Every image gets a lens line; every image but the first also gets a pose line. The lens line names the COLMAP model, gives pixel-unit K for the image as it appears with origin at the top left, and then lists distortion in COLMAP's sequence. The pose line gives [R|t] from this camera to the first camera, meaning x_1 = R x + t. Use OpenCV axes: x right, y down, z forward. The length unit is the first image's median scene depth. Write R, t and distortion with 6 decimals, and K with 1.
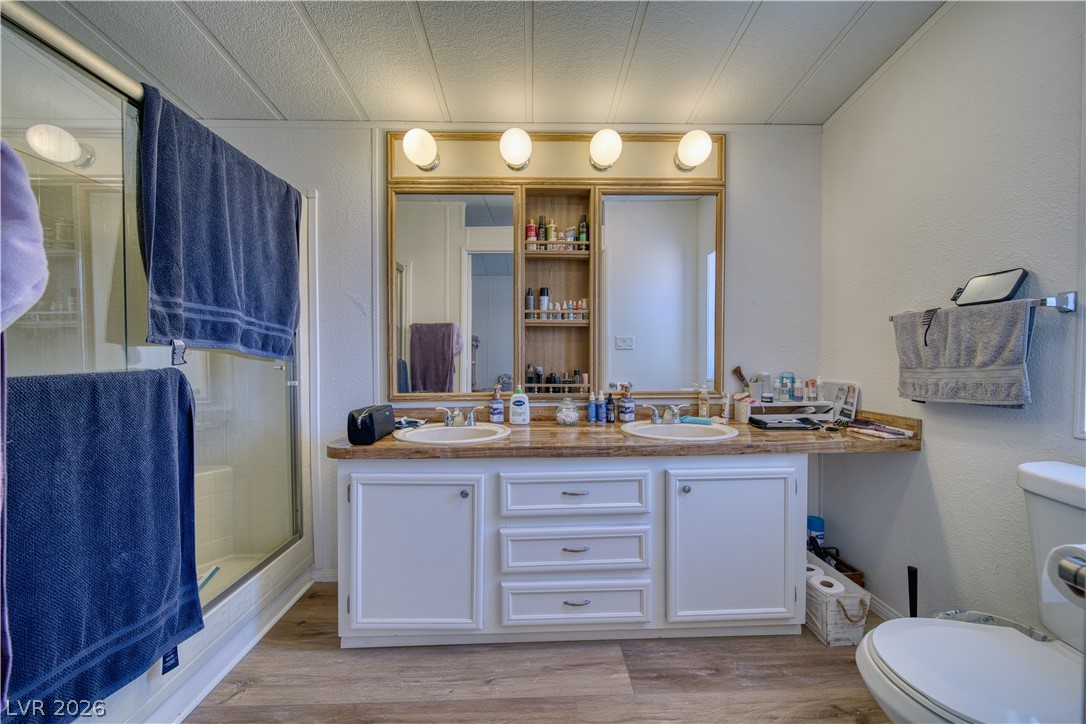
lens RADIAL K [[378.8, 0, 541.1], [0, 378.8, 364.1], [0, 0, 1]] dist [-0.002703, -0.000878]
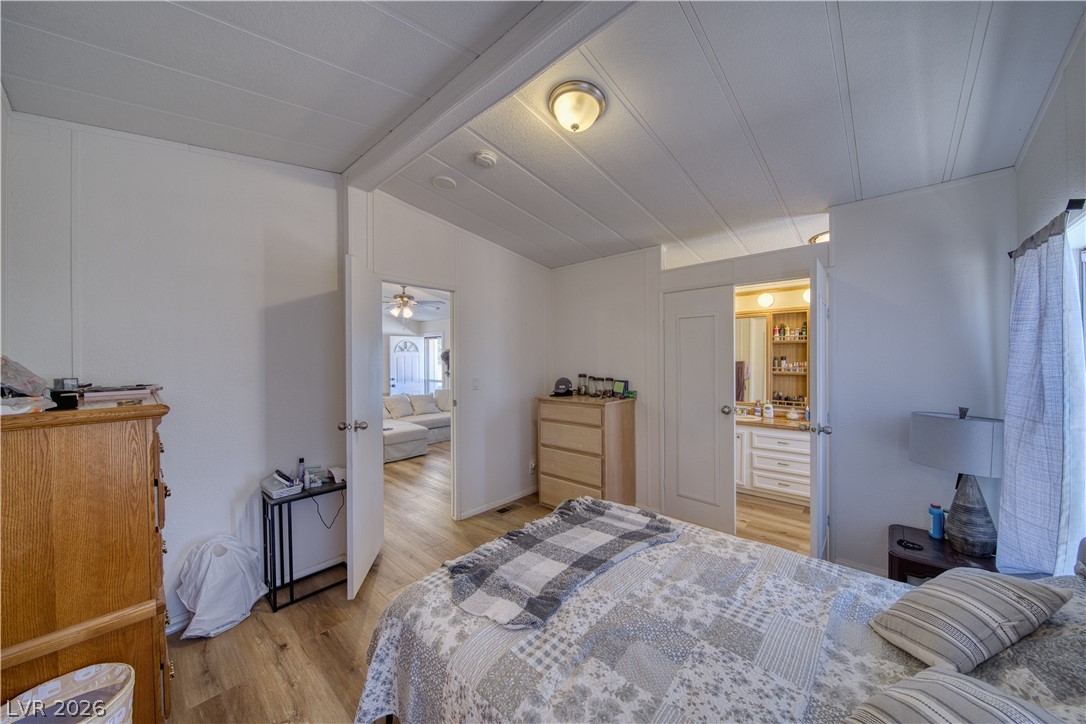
lens RADIAL K [[378.8, 0, 543.0], [0, 378.8, 357.5], [0, 0, 1]] dist [-0.002703, -0.000878]
pose [[0.718378, -0.003658, -0.695643, 0.538045], [-0.009822, 0.999833, -0.015401, -0.151449], [0.695584, 0.017896, 0.718222, -1.553809]]
